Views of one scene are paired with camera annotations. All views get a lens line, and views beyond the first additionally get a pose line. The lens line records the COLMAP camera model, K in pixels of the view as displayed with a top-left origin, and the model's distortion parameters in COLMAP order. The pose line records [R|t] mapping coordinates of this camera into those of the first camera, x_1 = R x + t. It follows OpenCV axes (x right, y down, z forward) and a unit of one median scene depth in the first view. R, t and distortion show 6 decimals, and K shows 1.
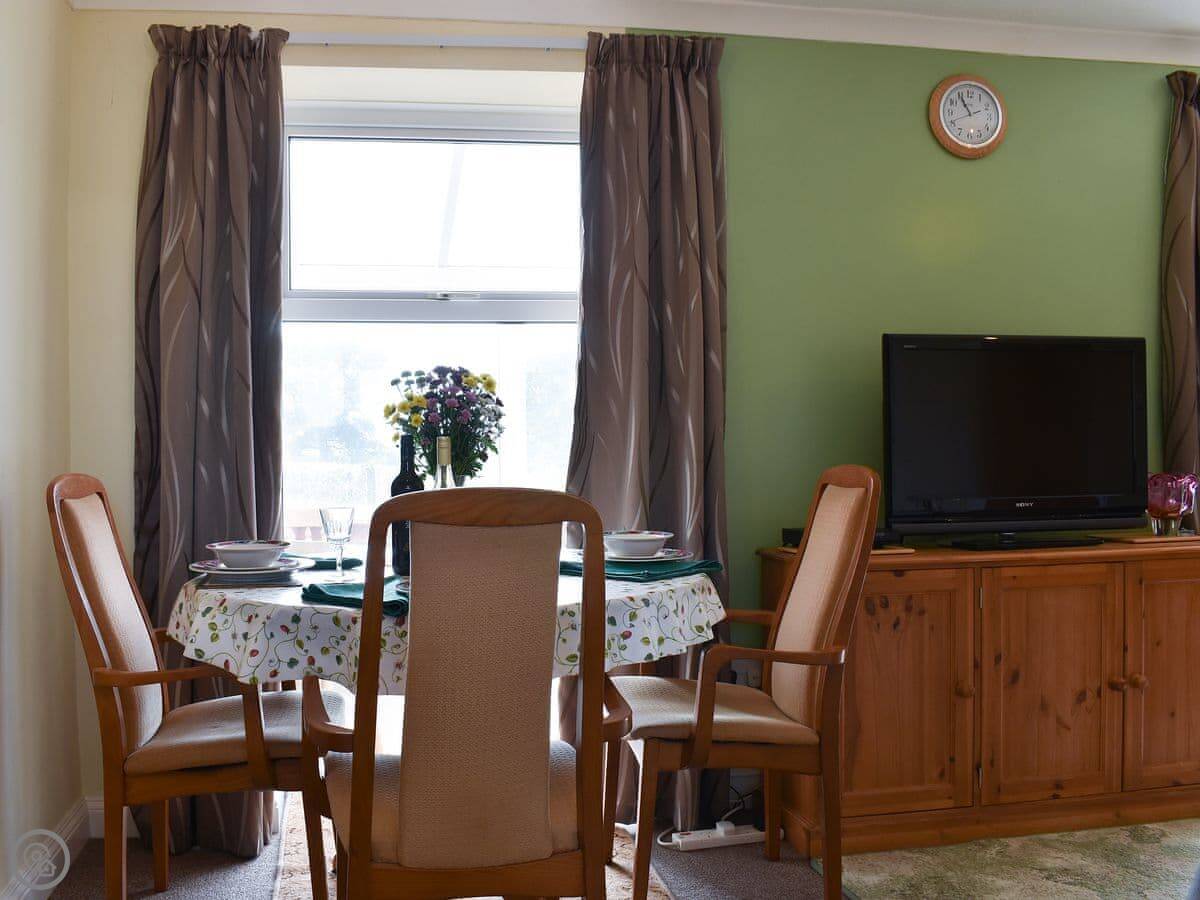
lens RADIAL K [[997.5, 0, 597.6], [0, 997.5, 474.4], [0, 0, 1]] dist [-0.064779, 0.003511]
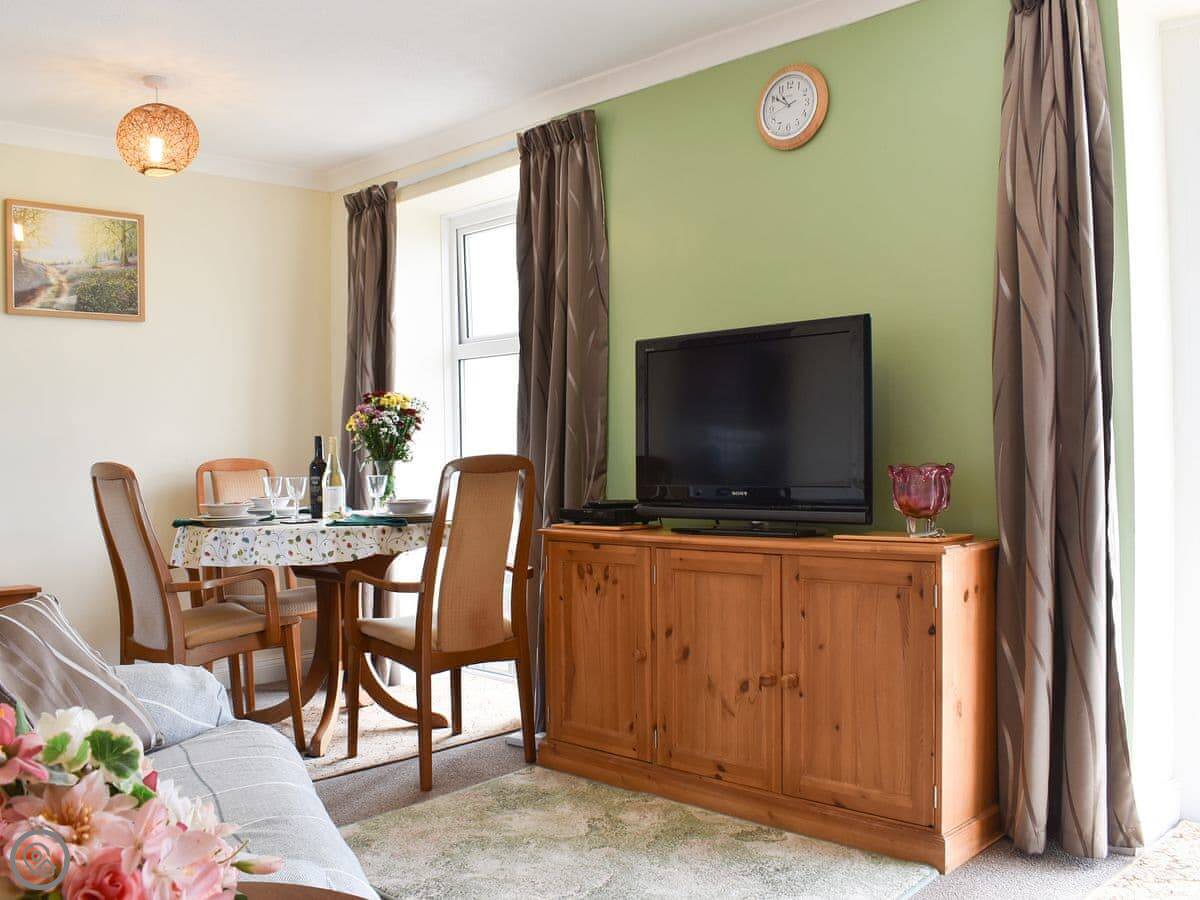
lens RADIAL K [[1054.1, 0, 593.4], [0, 1054.1, 412.5], [0, 0, 1]] dist [-0.061103, -0.010292]
pose [[0.616258, -0.024898, -0.787150, 1.256552], [0.001722, 0.999540, -0.030268, -0.021554], [0.787542, 0.017297, 0.616018, 0.208460]]
